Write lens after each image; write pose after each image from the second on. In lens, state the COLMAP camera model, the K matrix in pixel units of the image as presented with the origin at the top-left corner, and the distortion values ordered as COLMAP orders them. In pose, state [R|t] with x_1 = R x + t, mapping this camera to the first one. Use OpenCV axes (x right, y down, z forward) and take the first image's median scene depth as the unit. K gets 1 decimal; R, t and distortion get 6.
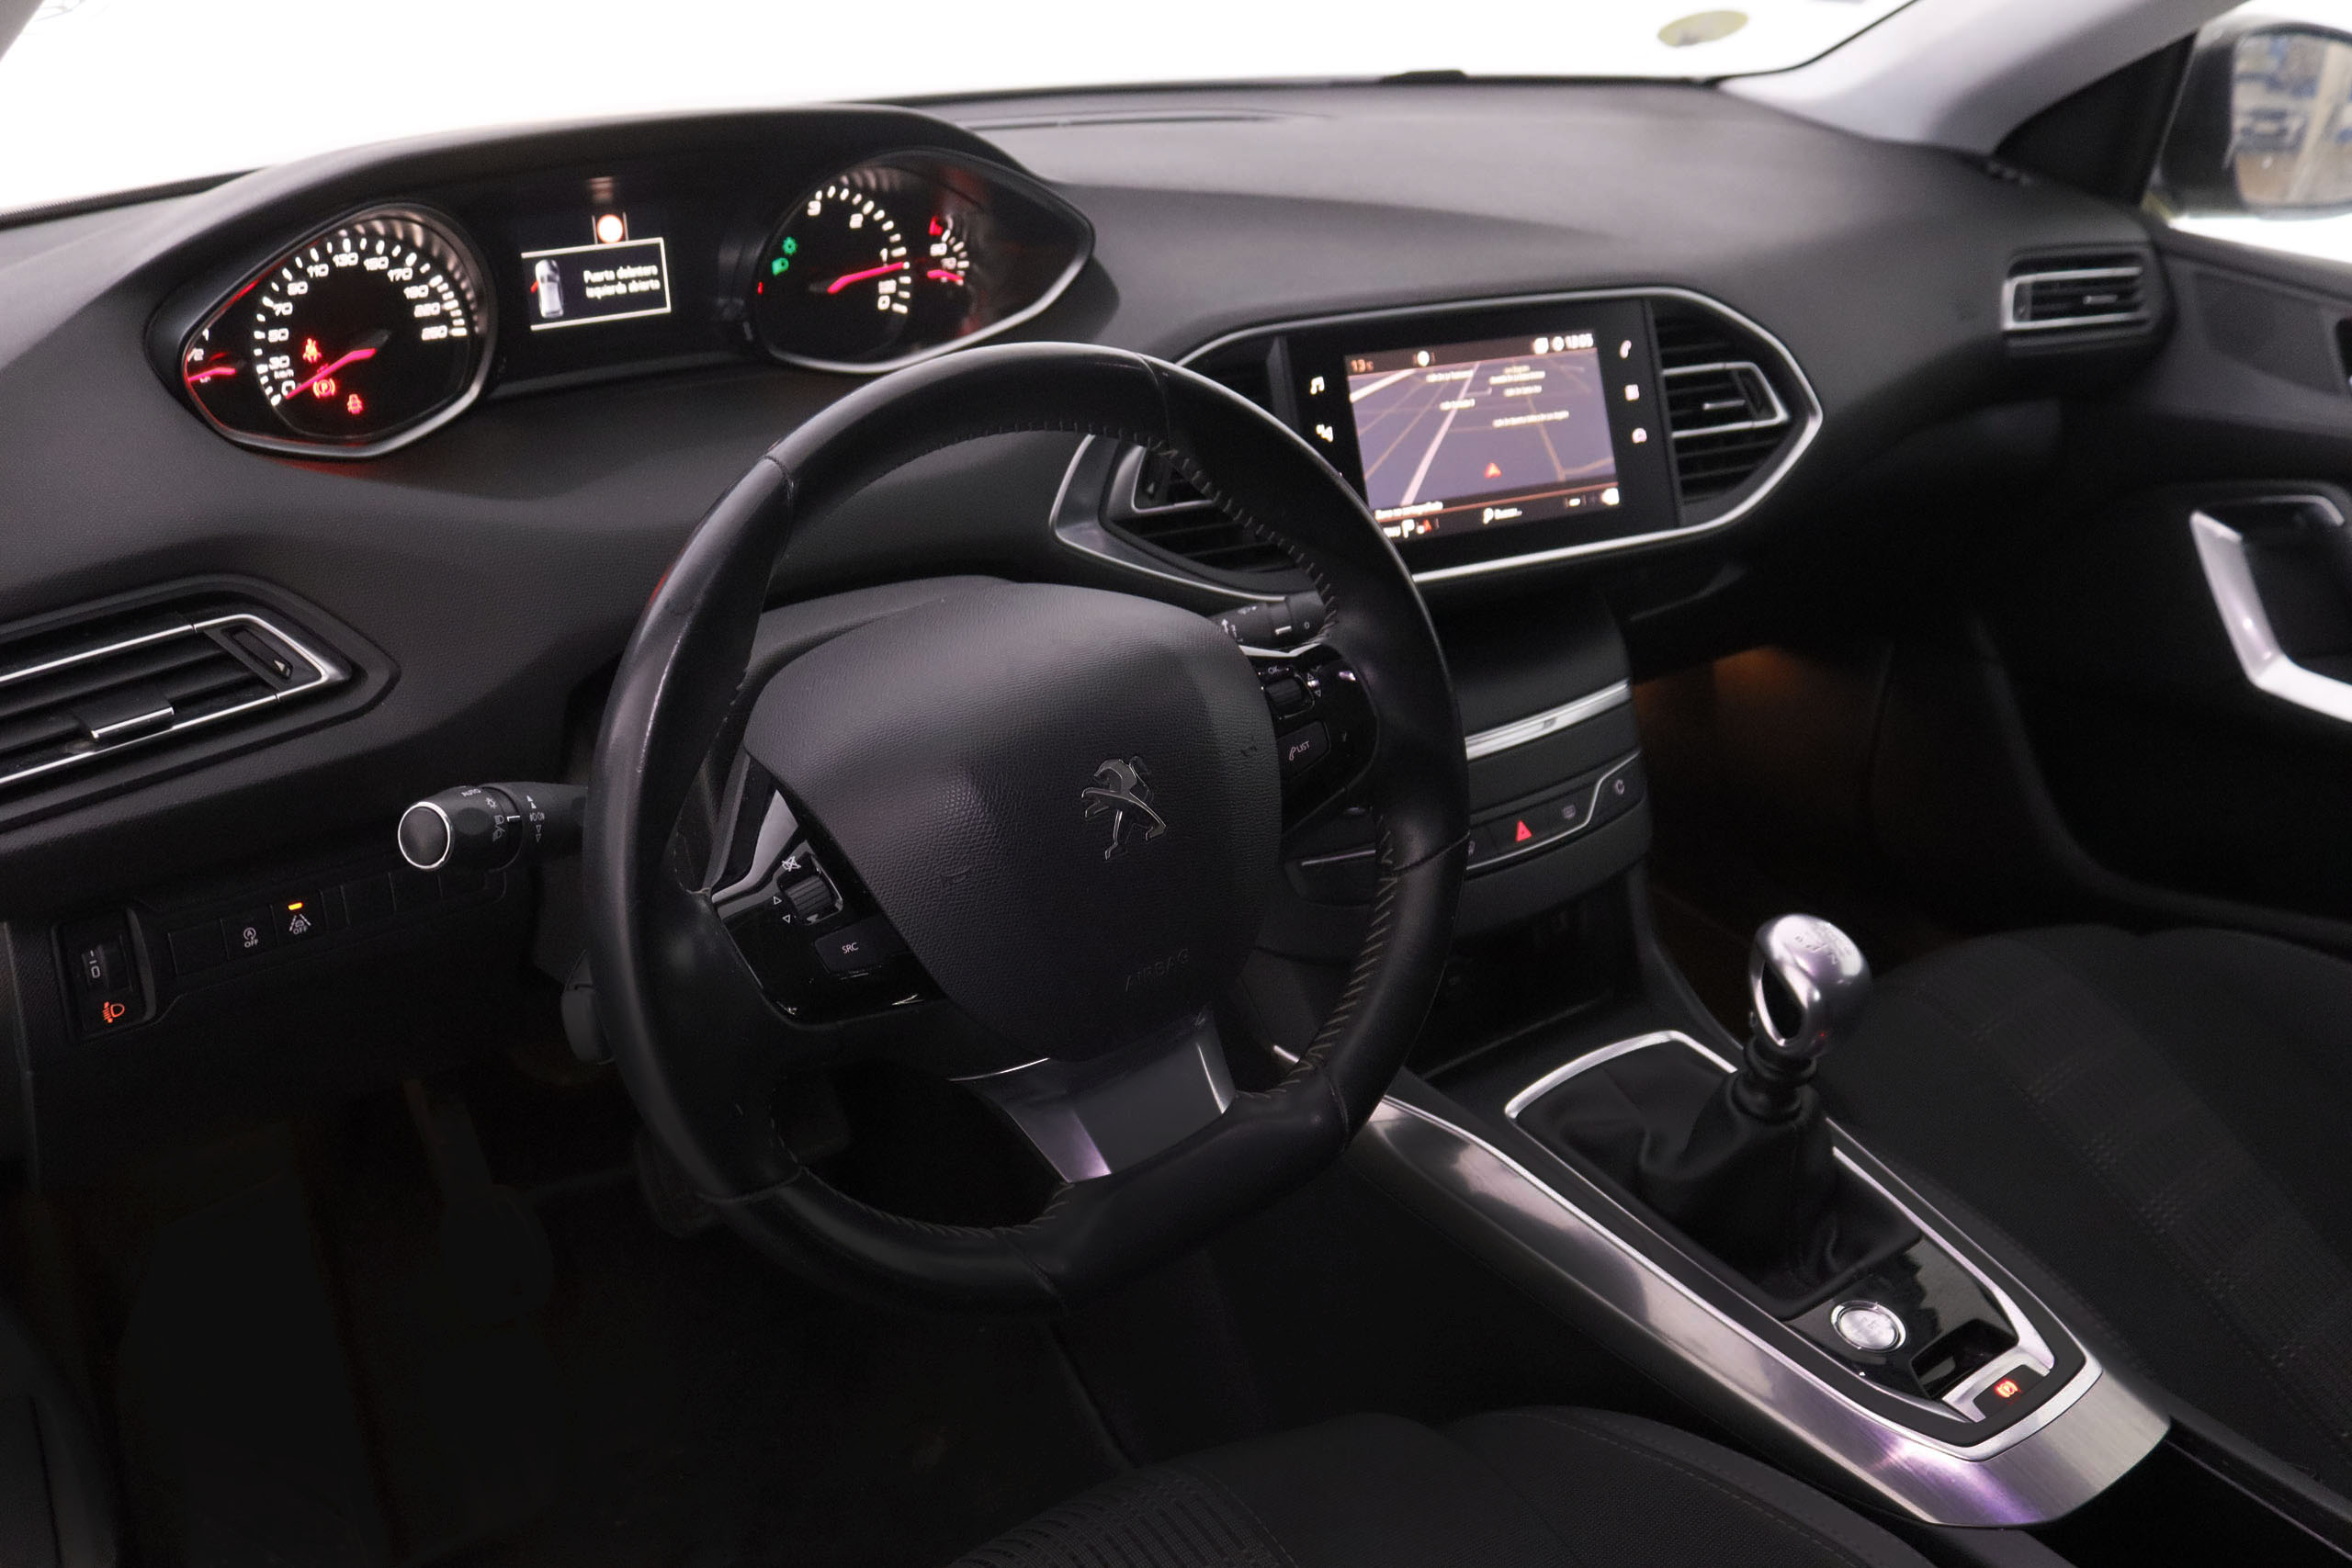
lens RADIAL K [[2075.7, 0, 1176.0], [0, 2075.7, 784.0], [0, 0, 1]] dist [-0.138713, 0.121675]
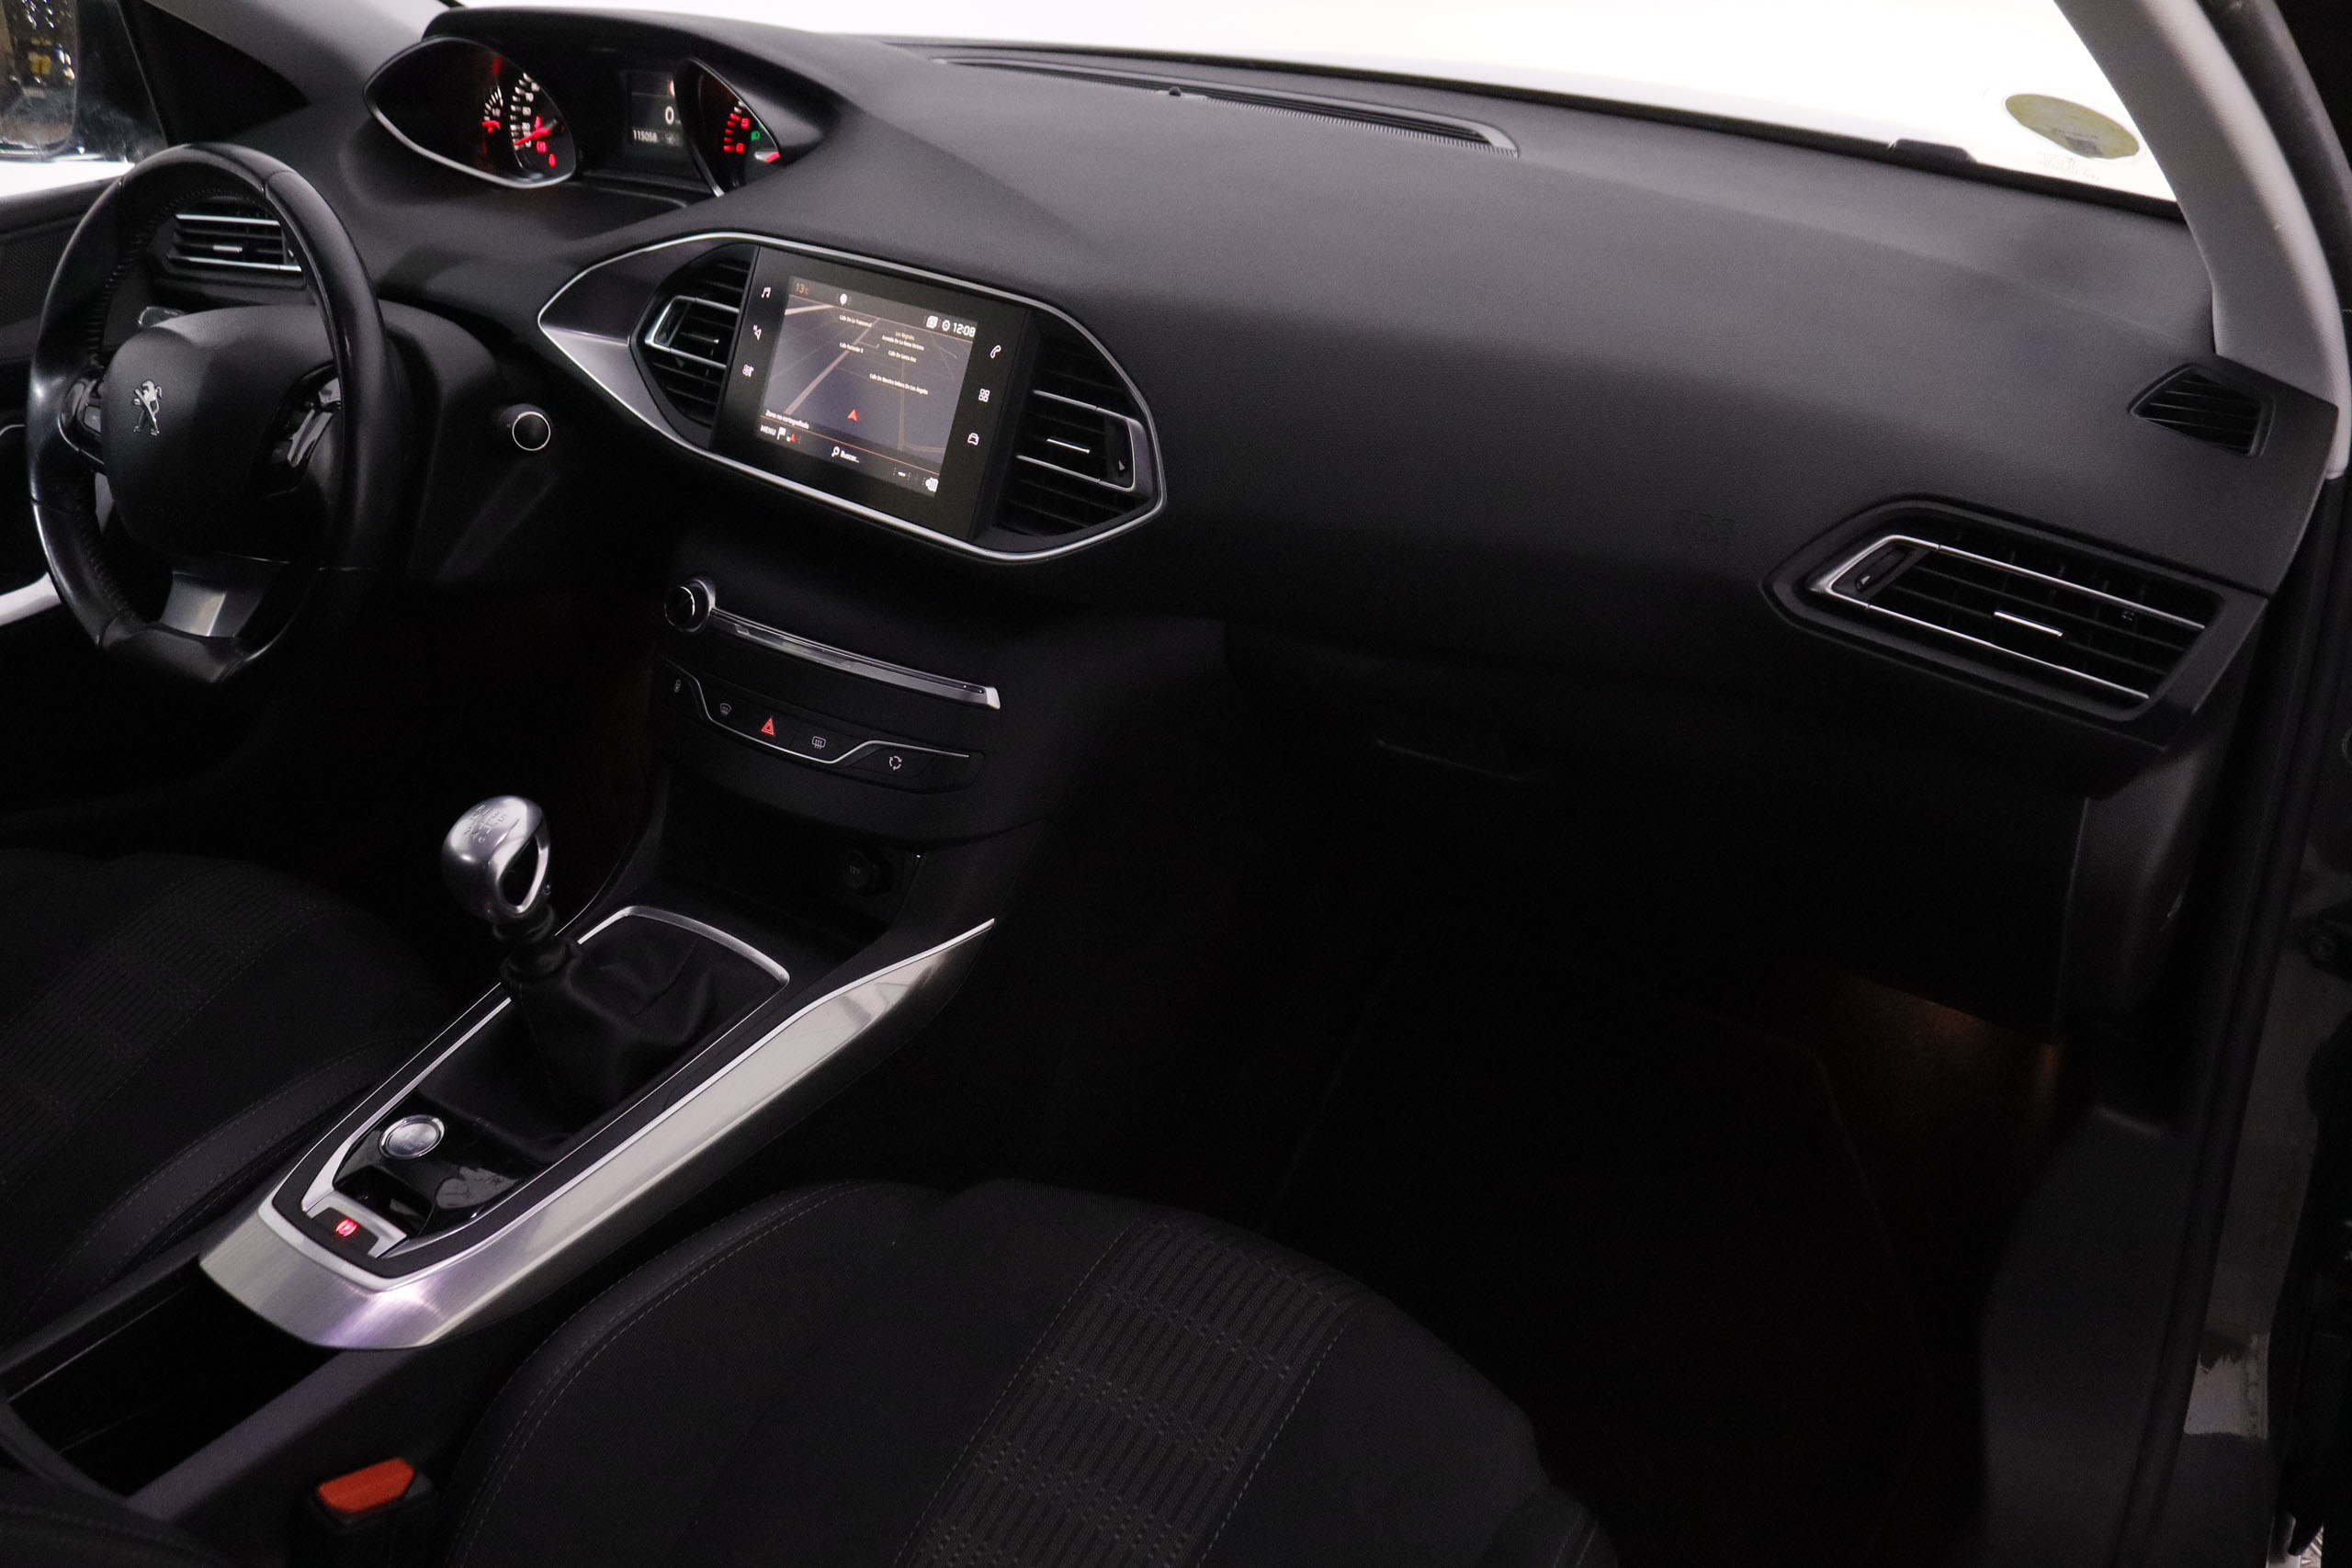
lens RADIAL K [[1887.2, 0, 1168.3], [0, 1887.2, 782.0], [0, 0, 1]] dist [-0.186541, 0.168688]
pose [[0.336626, 0.438919, -0.833087, 1.101919], [-0.401506, 0.867168, 0.294639, -0.337574], [0.851749, 0.235306, 0.468140, 0.722749]]
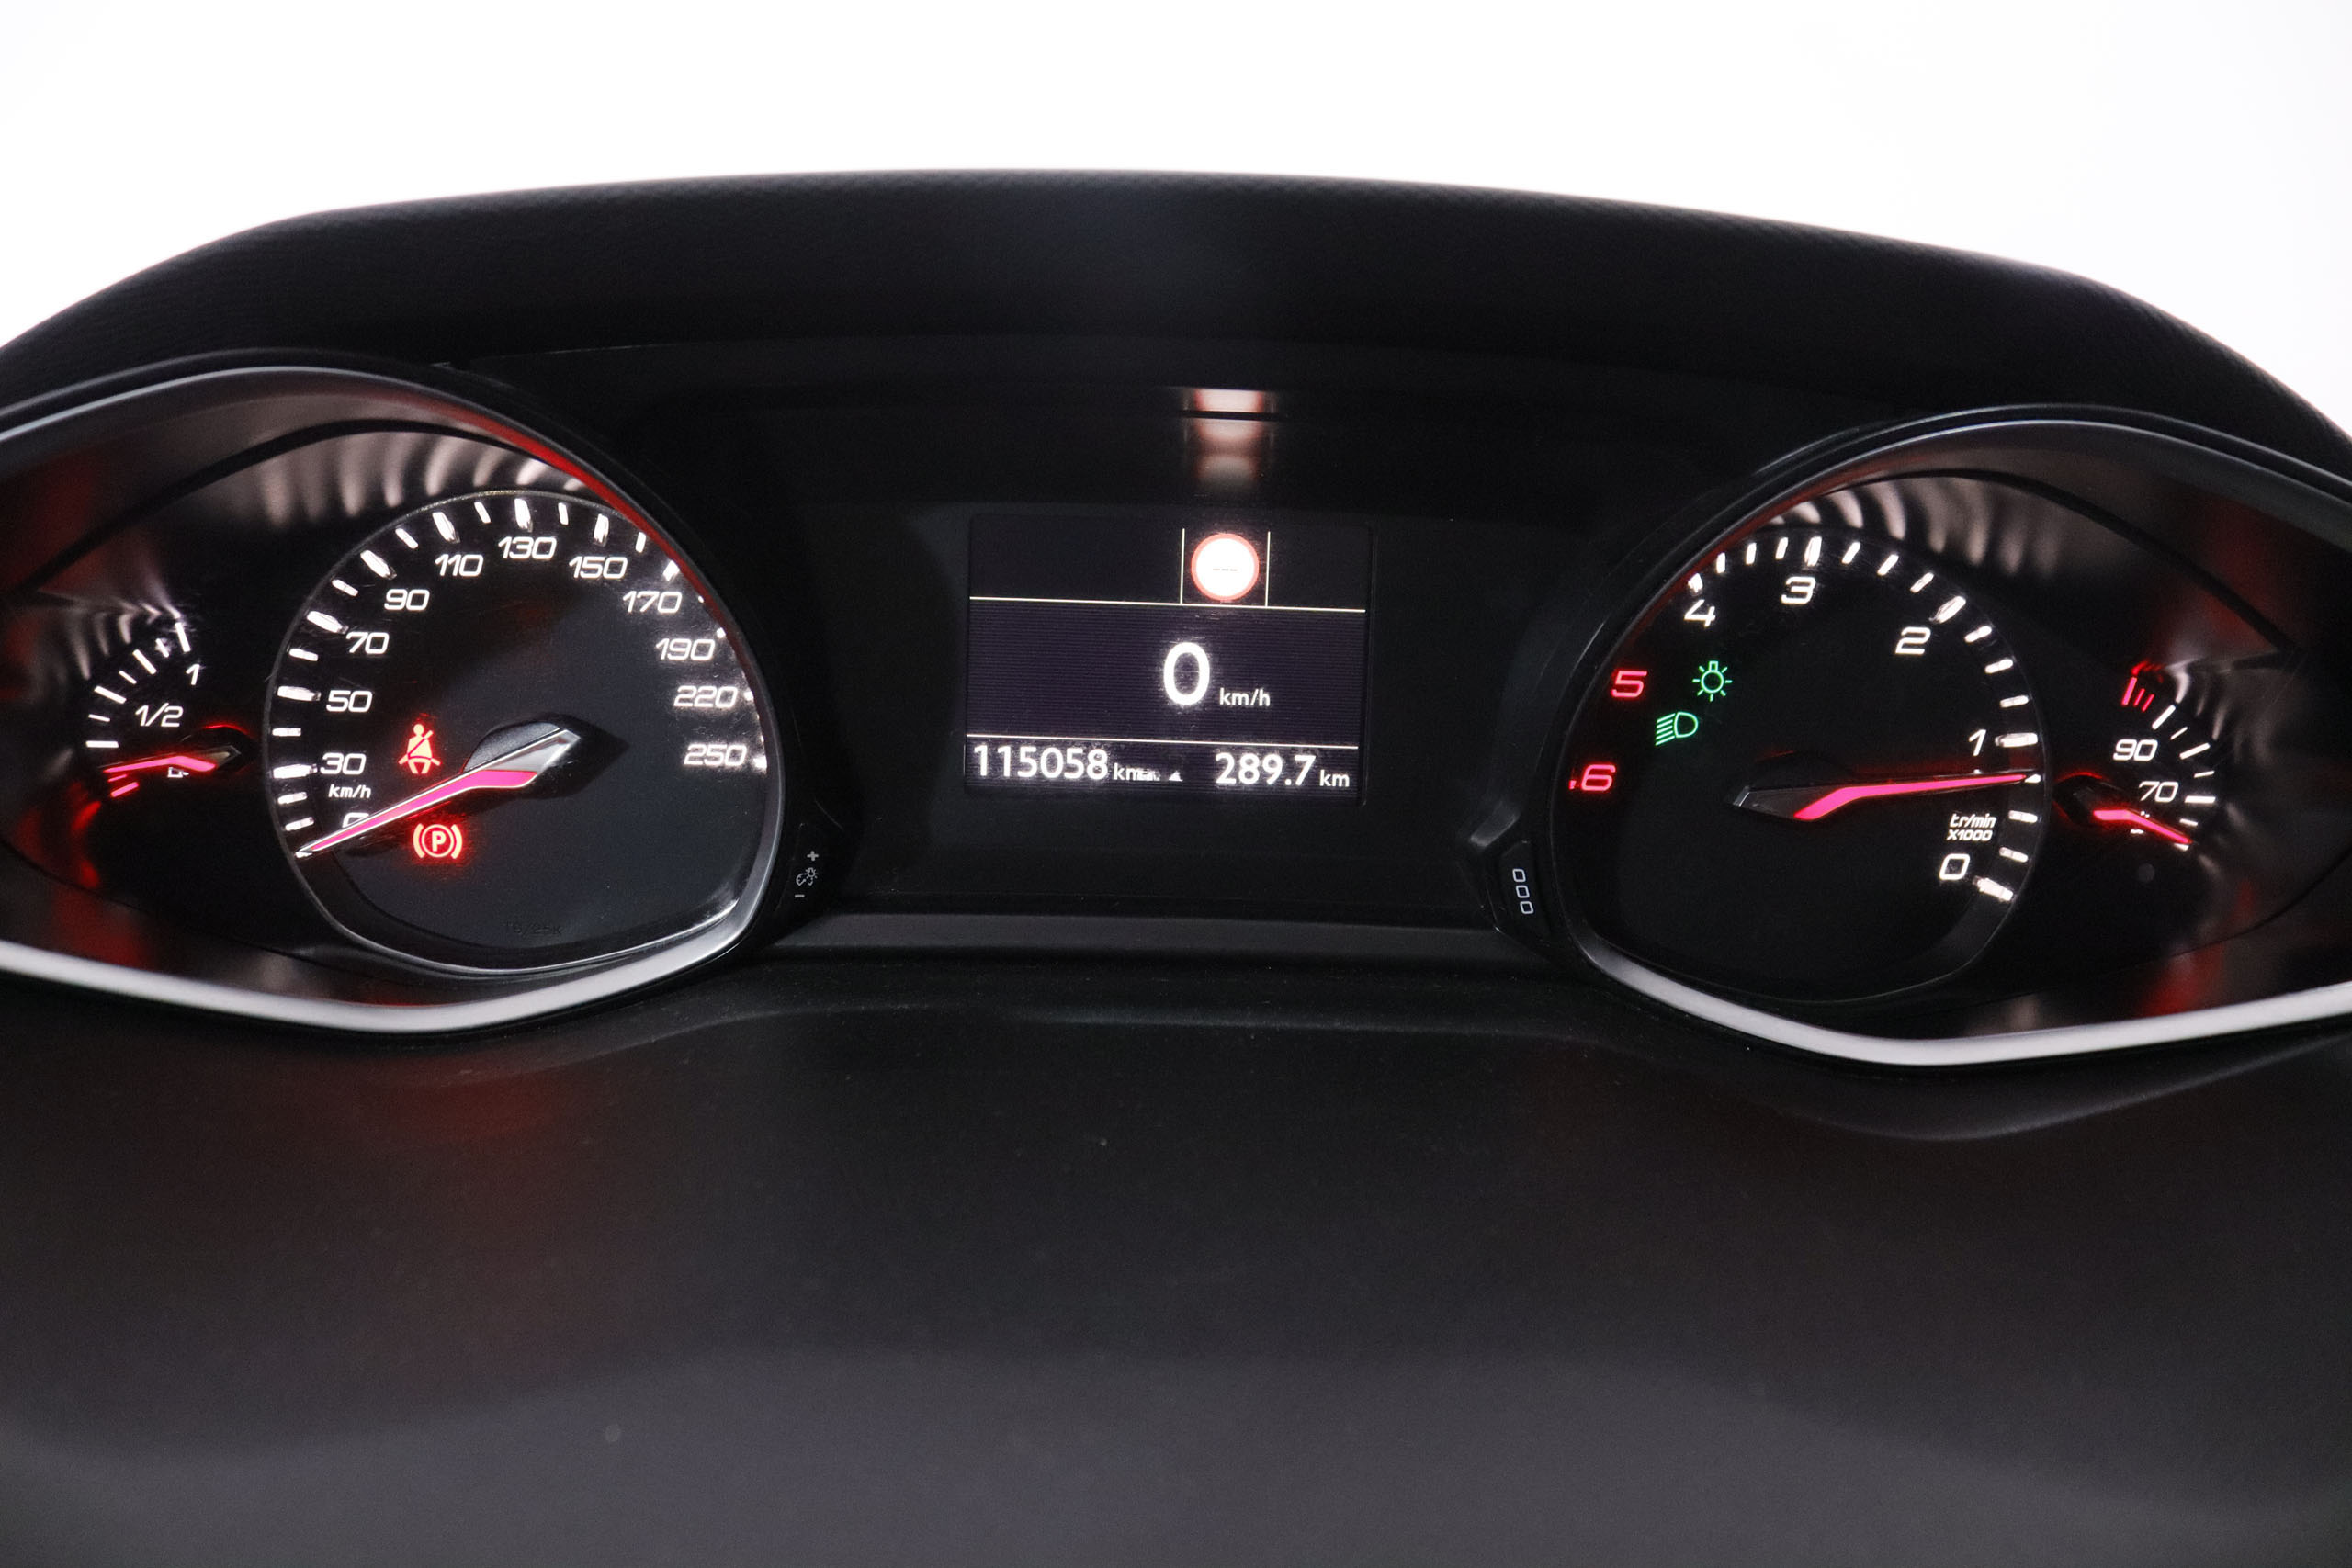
lens RADIAL K [[1887.2, 0, 1168.3], [0, 1887.2, 782.0], [0, 0, 1]] dist [-0.186541, 0.168688]
pose [[0.809898, 0.143352, -0.568785, -0.070526], [-0.265038, 0.954480, -0.136831, -0.164872], [0.523278, 0.261569, 0.811025, 0.648962]]
